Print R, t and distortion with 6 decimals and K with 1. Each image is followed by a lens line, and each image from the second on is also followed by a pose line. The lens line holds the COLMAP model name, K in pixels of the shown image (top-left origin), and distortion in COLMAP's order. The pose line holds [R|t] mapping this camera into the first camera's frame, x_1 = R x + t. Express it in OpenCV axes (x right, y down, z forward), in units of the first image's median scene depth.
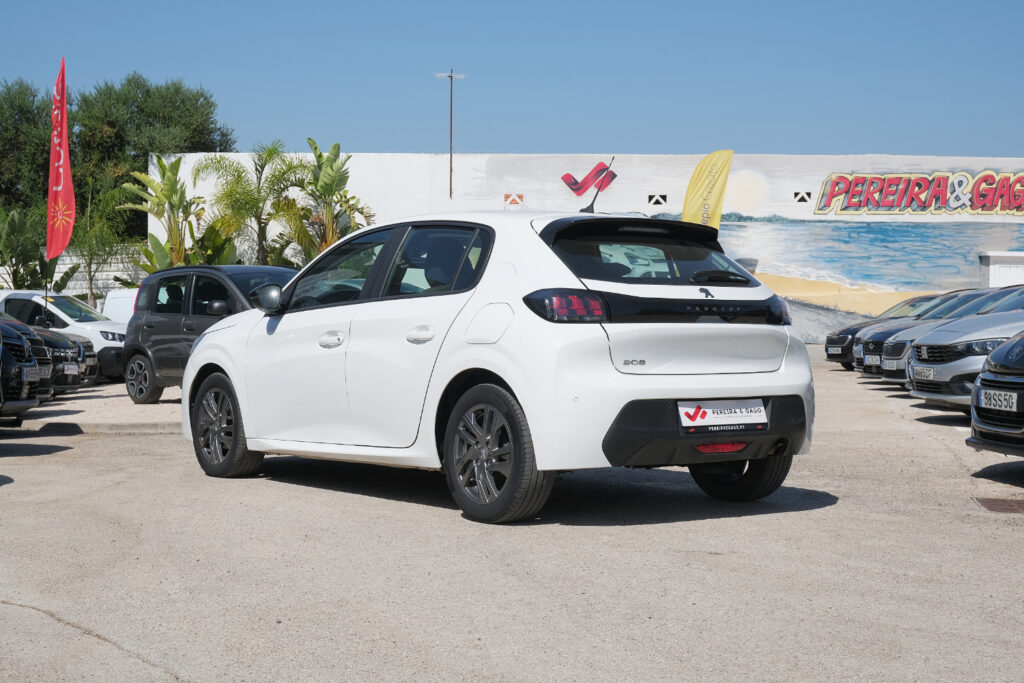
lens RADIAL K [[1581.9, 0, 510.9], [0, 1581.9, 343.2], [0, 0, 1]] dist [-0.022708, 0.000000]
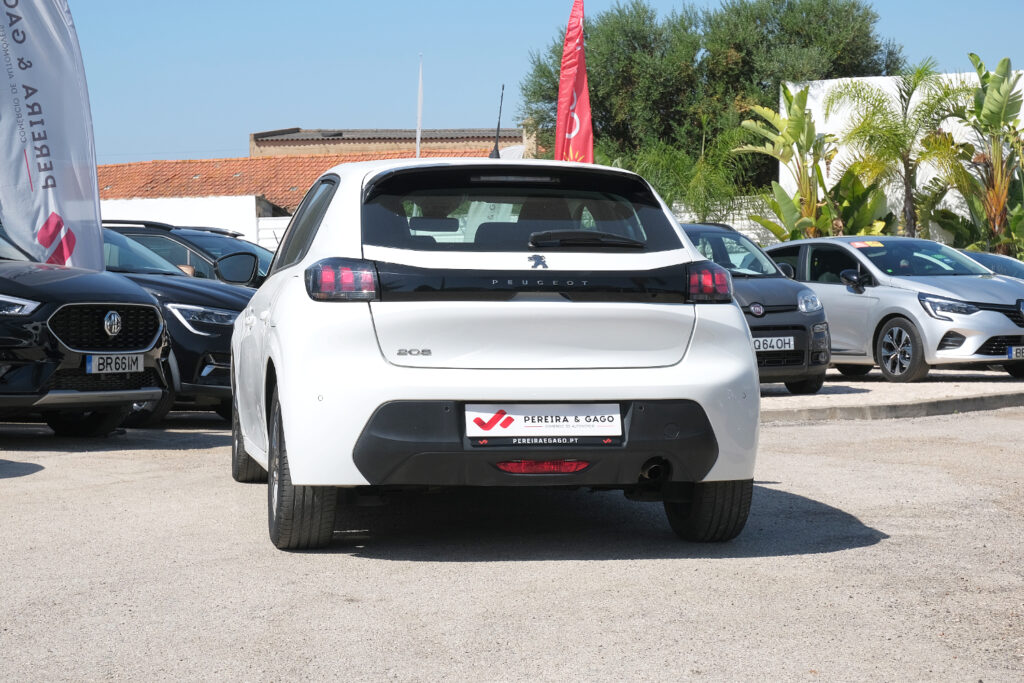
lens RADIAL K [[2027.0, 0, 519.0], [0, 2027.0, 317.1], [0, 0, 1]] dist [-0.074771, 0.000000]
pose [[0.894586, 0.005112, -0.446866, 0.115351], [-0.005318, 0.999986, 0.000794, -0.001242], [0.446864, 0.001666, 0.894601, 0.027002]]
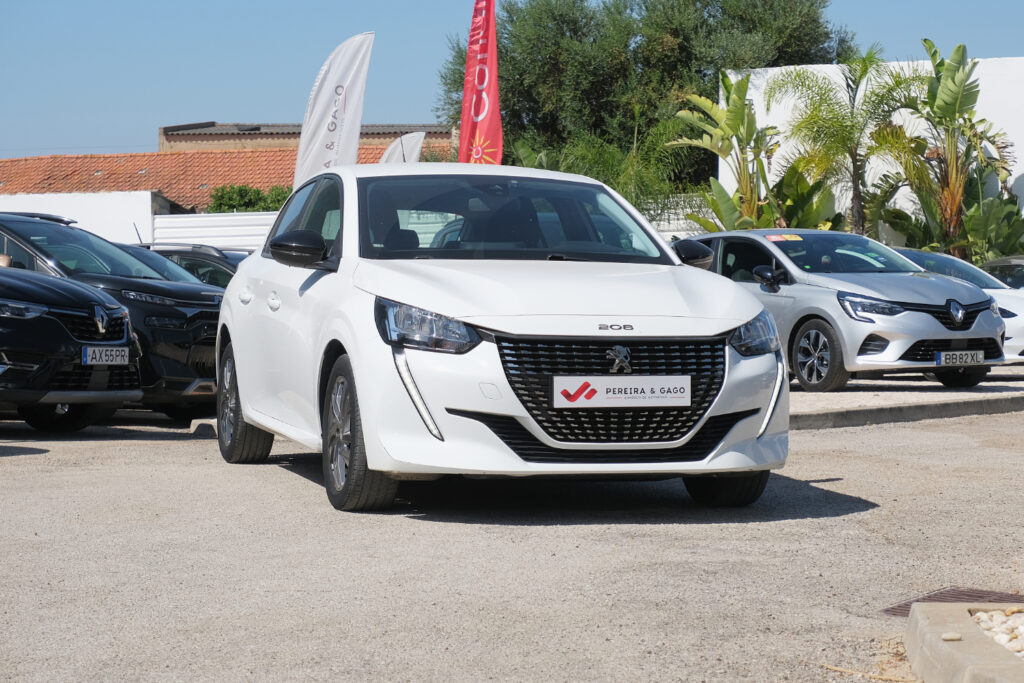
lens RADIAL K [[2150.9, 0, 512.6], [0, 2150.9, 339.2], [0, 0, 1]] dist [-0.113613, 0.000000]
pose [[0.902637, 0.010606, -0.430273, 0.119821], [-0.009592, 0.999944, 0.004526, 0.001762], [0.430296, 0.000042, 0.902688, 0.059641]]
